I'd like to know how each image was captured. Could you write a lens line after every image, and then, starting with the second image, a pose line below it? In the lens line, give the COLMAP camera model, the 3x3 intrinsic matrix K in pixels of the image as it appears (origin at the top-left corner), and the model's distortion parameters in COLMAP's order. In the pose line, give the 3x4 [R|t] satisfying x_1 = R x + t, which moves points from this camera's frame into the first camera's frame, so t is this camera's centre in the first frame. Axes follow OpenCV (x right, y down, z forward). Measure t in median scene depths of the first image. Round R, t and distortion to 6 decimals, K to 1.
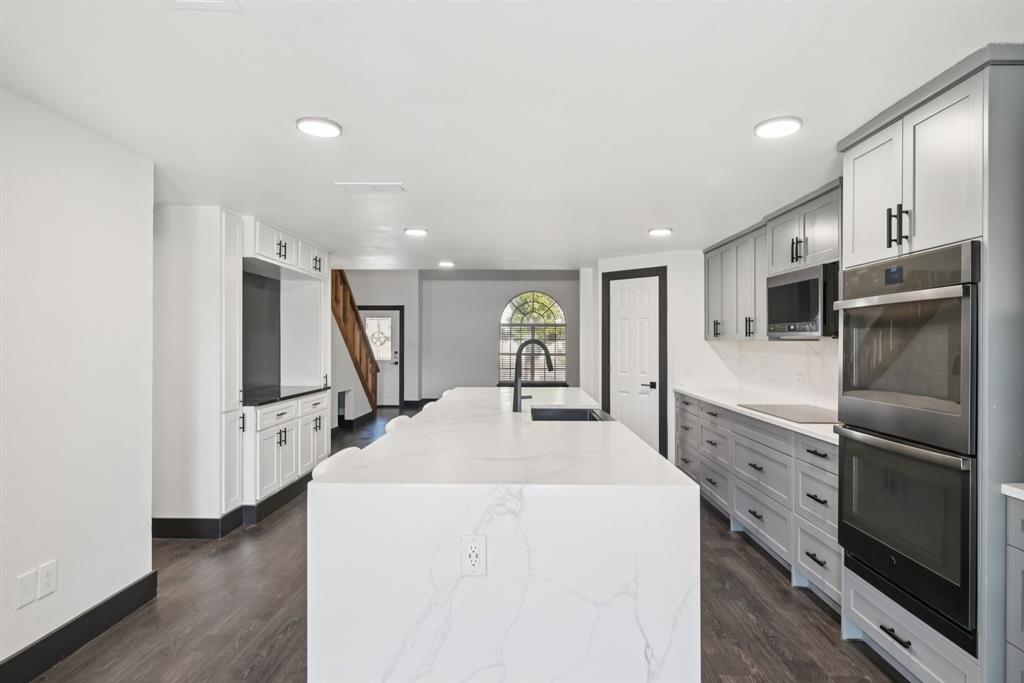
lens RADIAL K [[556.3, 0, 512.0], [0, 556.3, 341.5], [0, 0, 1]] dist [-0.001747, 0.000046]
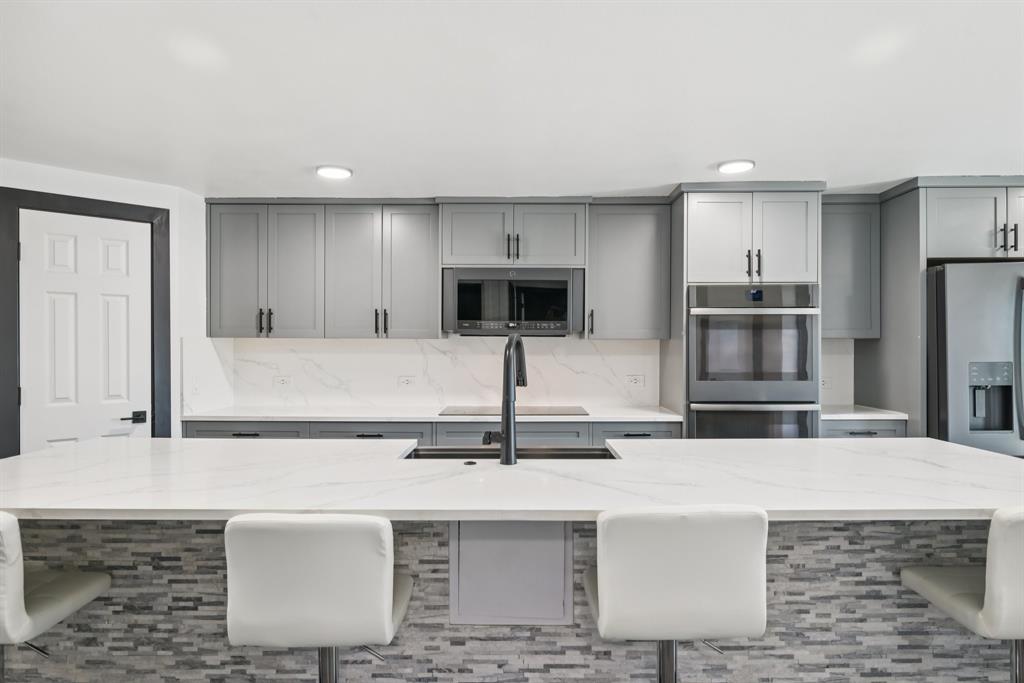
lens RADIAL K [[638.7, 0, 512.0], [0, 638.7, 341.5], [0, 0, 1]] dist [-0.004299, 0.000396]
pose [[-0.015918, 0.002262, 0.999871, -0.448688], [-0.000907, 0.999997, -0.002277, 0.004546], [-0.999873, -0.000943, -0.015916, 0.730471]]
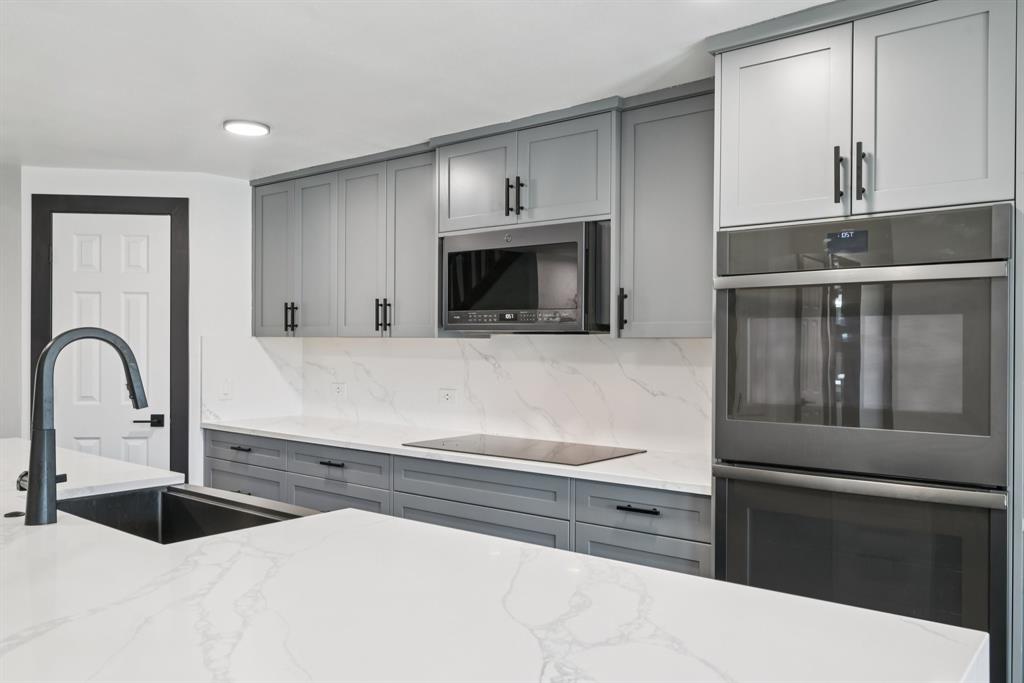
lens RADIAL K [[792.4, 0, 512.0], [0, 792.4, 341.5], [0, 0, 1]] dist [-0.000066, 0.002189]
pose [[0.611307, 0.005291, 0.791376, -0.156644], [-0.004775, 0.999984, -0.002997, 0.004559], [-0.791379, -0.001947, 0.611322, 0.313702]]
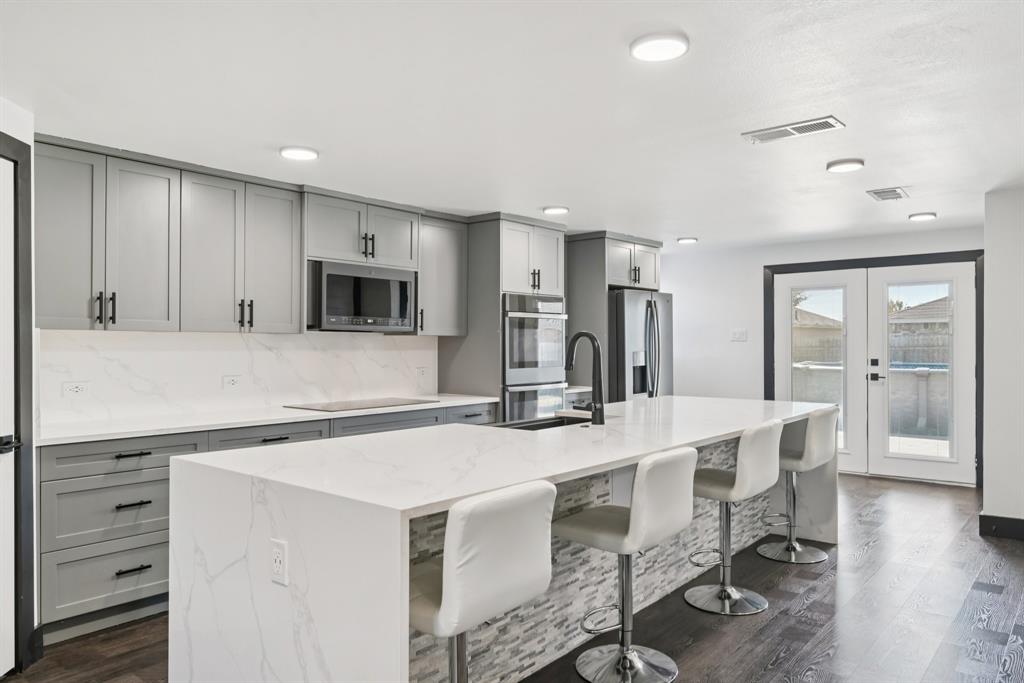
lens RADIAL K [[714.2, 0, 512.0], [0, 714.2, 341.5], [0, 0, 1]] dist [-0.000996, -0.003213]
pose [[-0.785264, -0.004327, 0.619146, -0.367279], [-0.004645, 0.999989, 0.001098, 0.006507], [-0.619144, -0.002013, -0.785275, 1.339599]]
